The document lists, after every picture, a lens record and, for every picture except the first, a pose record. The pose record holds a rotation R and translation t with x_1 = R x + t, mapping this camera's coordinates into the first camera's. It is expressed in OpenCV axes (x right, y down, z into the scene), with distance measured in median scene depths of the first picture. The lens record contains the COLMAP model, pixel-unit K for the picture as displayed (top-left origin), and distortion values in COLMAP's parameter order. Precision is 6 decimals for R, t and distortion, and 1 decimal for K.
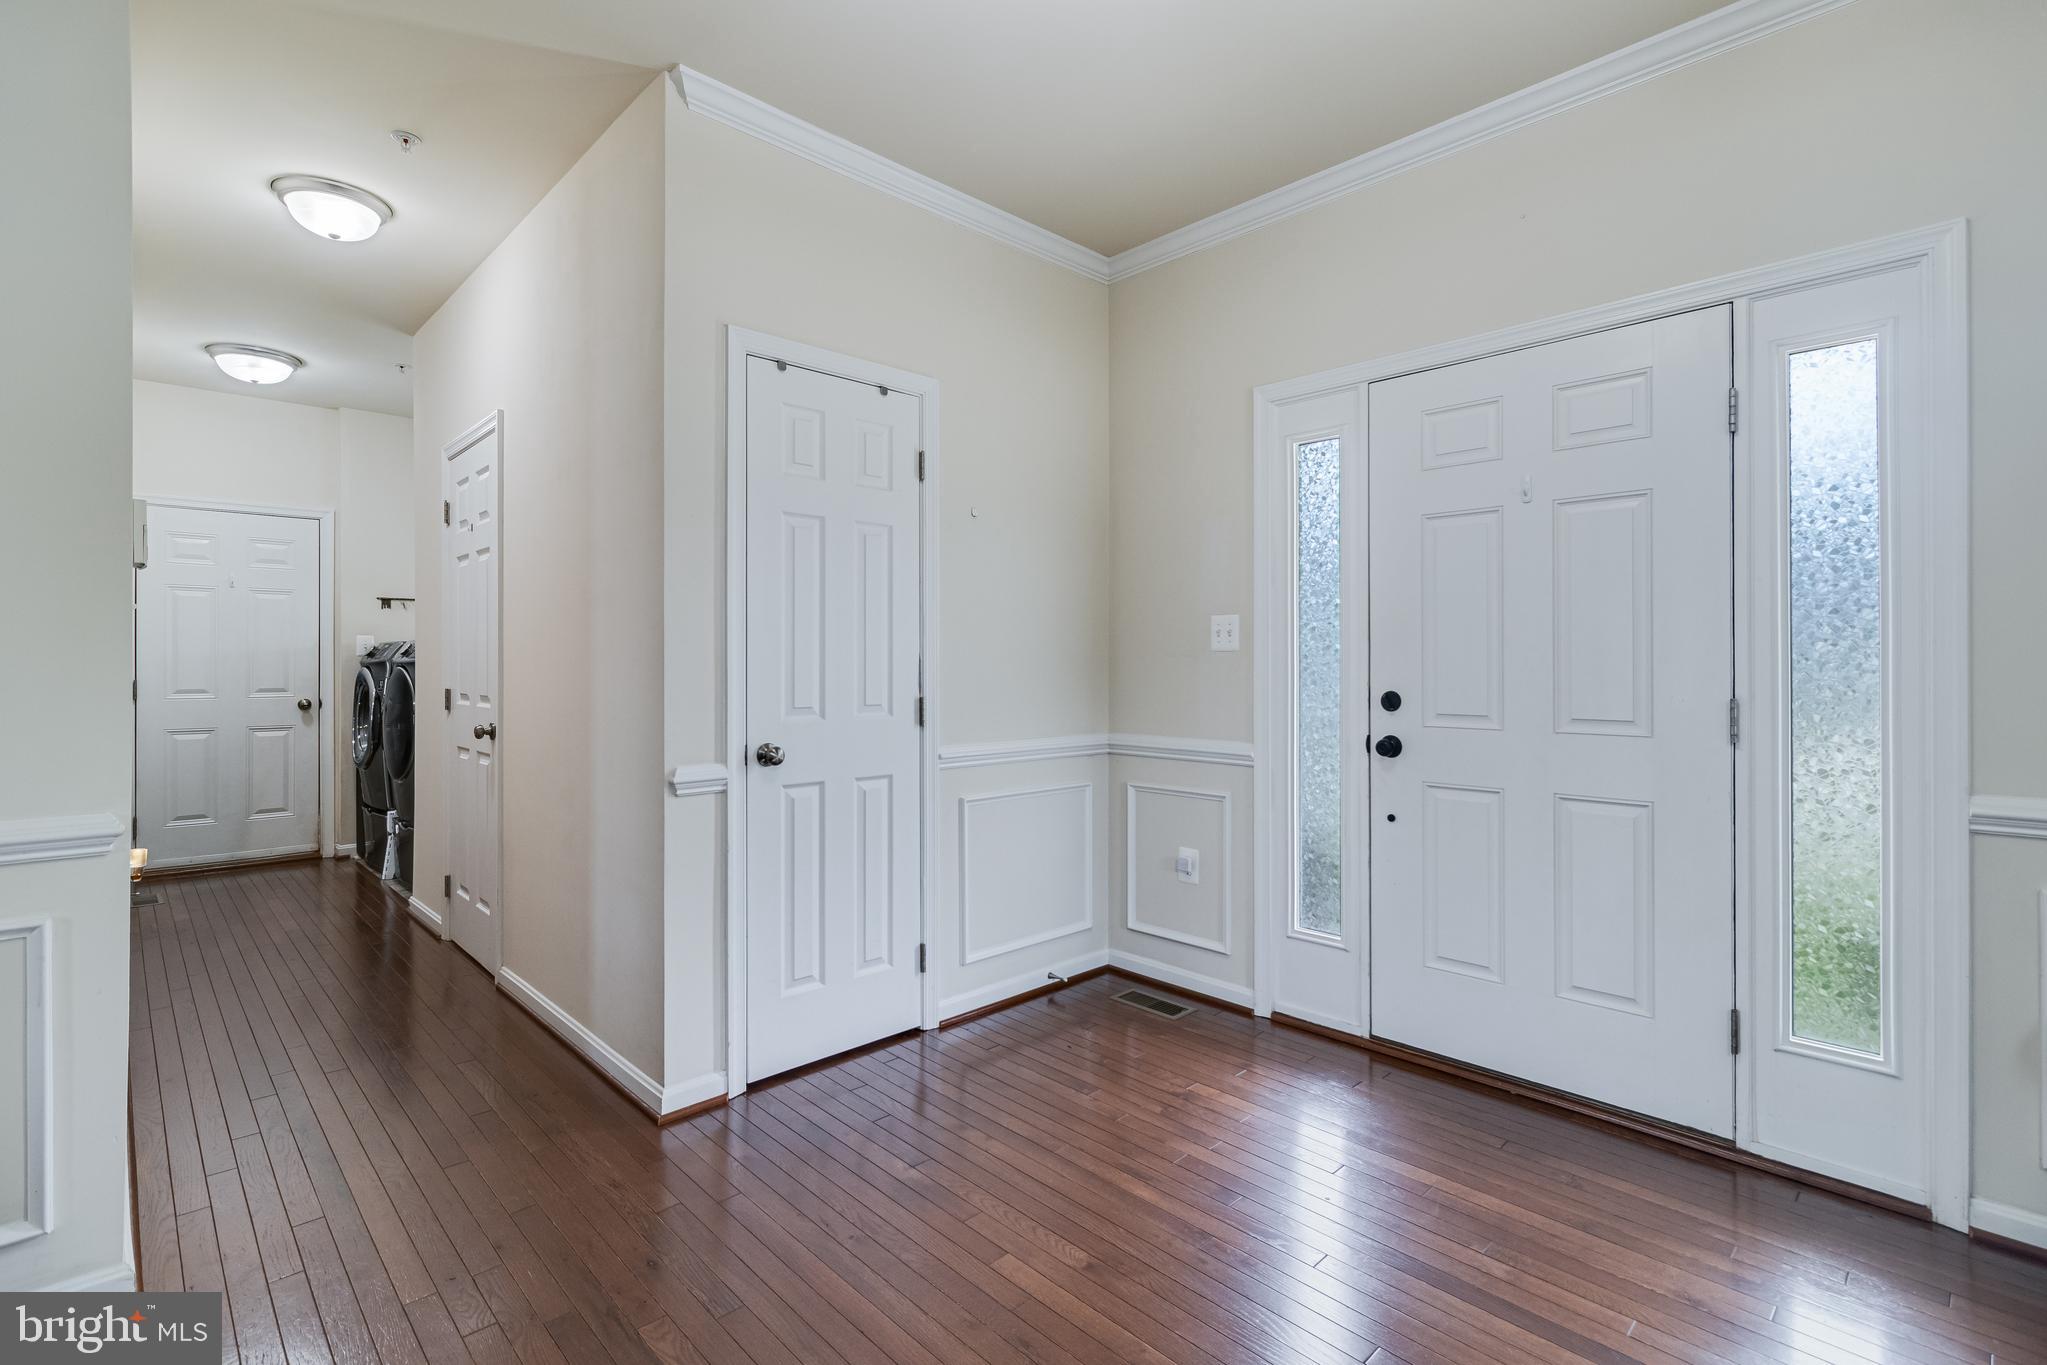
lens RADIAL K [[947.3, 0, 1021.9], [0, 947.3, 665.6], [0, 0, 1]] dist [0.004996, -0.000595]
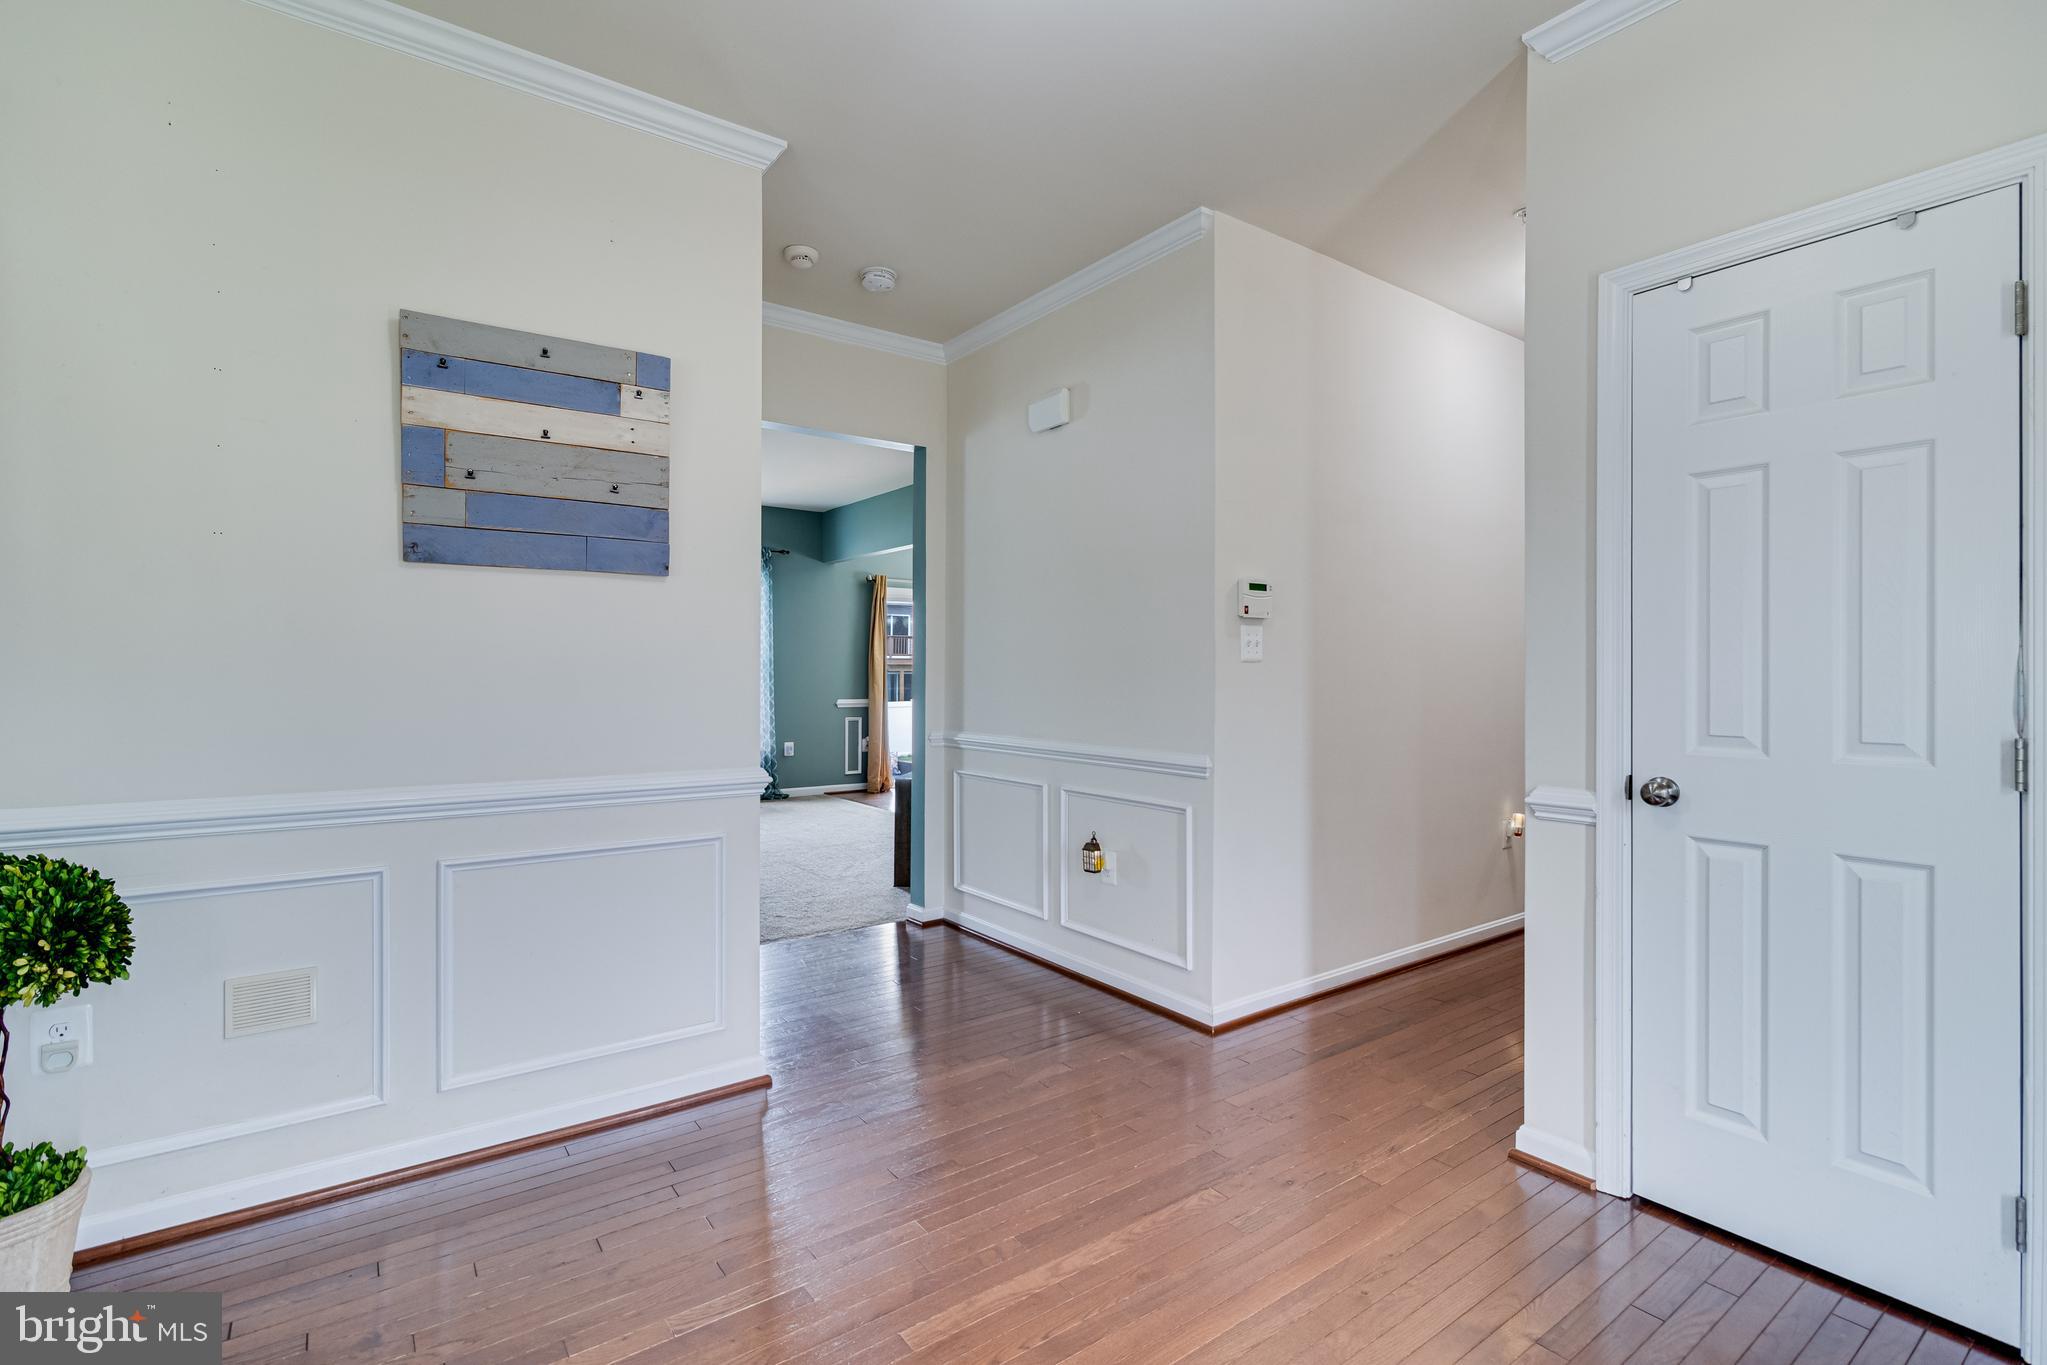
lens RADIAL K [[947.3, 0, 1016.7], [0, 947.3, 672.3], [0, 0, 1]] dist [0.004996, -0.000595]
pose [[-0.143022, -0.001184, -0.989719, 1.520301], [-0.002873, 0.999996, -0.000781, -0.005364], [0.989715, 0.002731, -0.143025, 1.528297]]
